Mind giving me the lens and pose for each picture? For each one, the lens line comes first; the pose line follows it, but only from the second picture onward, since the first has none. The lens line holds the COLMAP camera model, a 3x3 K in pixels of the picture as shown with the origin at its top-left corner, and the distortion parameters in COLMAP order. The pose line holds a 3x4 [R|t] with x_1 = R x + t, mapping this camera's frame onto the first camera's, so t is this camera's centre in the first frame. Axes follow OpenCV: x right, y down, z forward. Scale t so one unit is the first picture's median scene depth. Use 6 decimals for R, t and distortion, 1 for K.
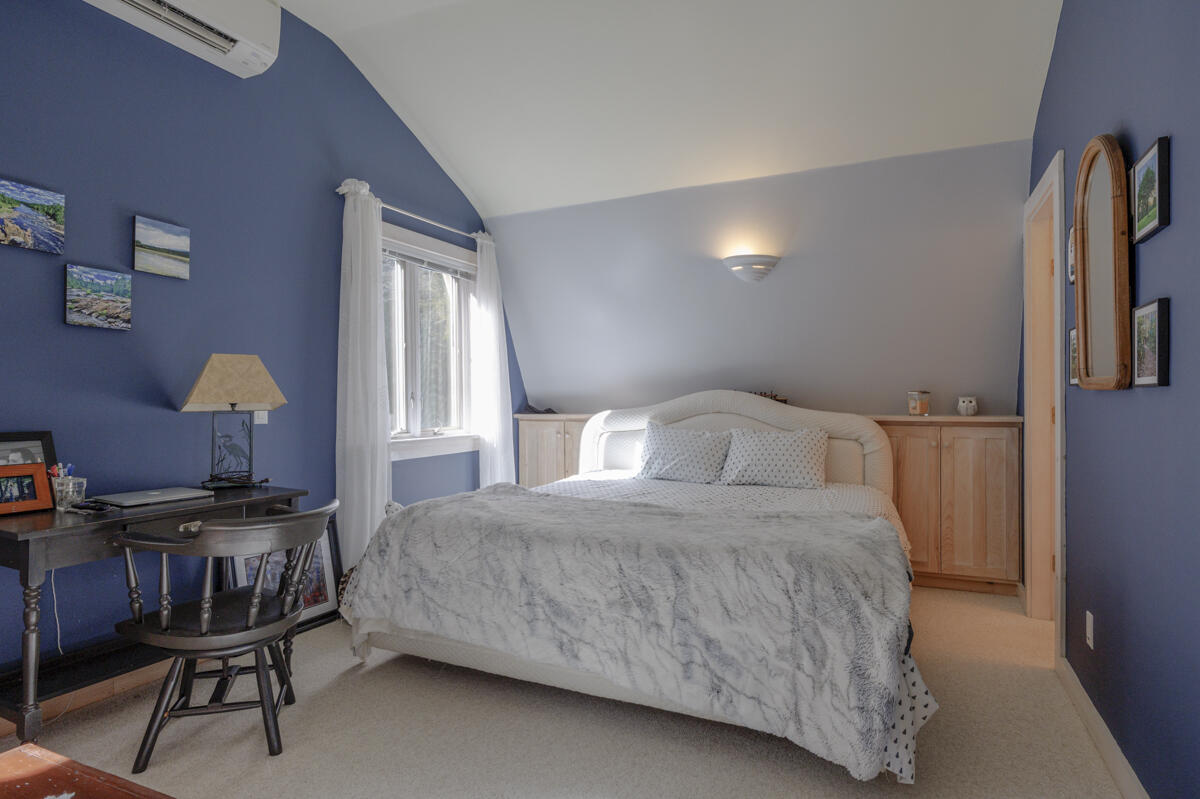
lens RADIAL K [[659.1, 0, 600.0], [0, 659.1, 399.5], [0, 0, 1]] dist [0.002869, 0.000236]
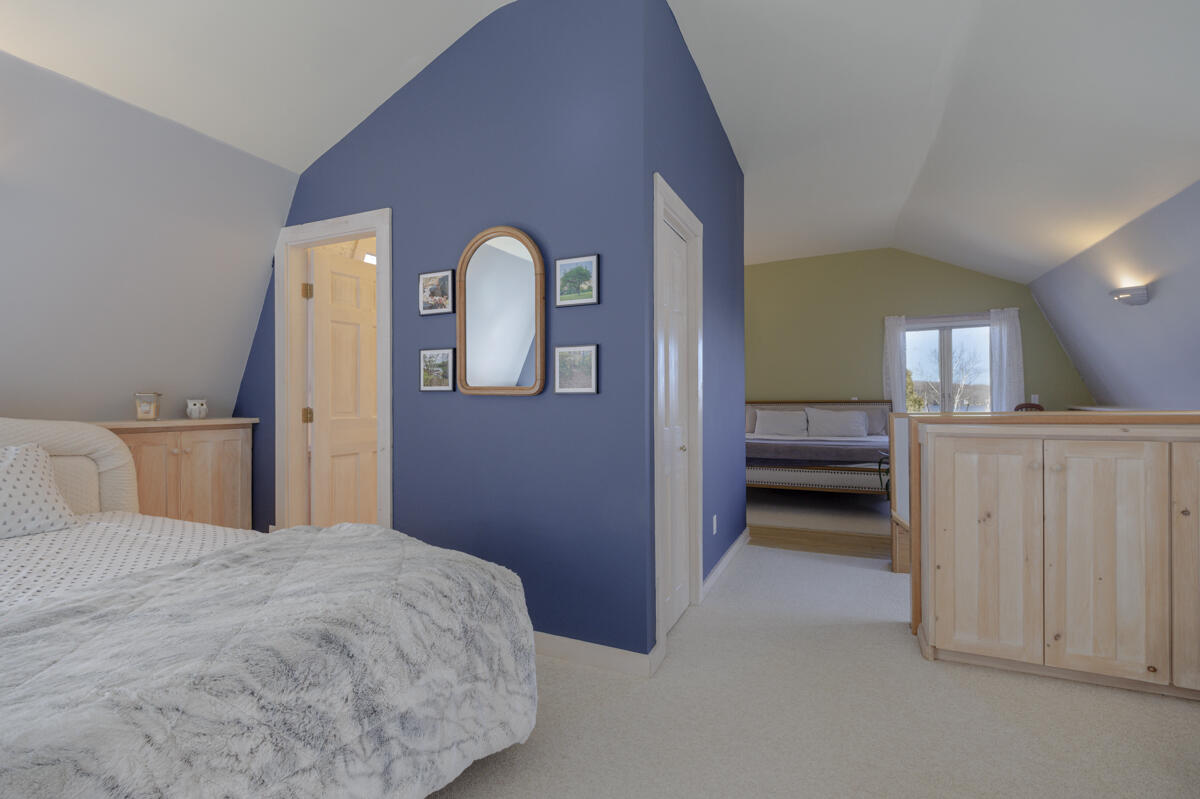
lens RADIAL K [[541.1, 0, 600.0], [0, 541.1, 399.5], [0, 0, 1]] dist [-0.001278, -0.000358]
pose [[-0.009026, 0.004337, 0.999950, -0.250002], [0.001869, 0.999989, -0.004320, 0.000450], [-0.999958, 0.001830, -0.009034, 0.417859]]
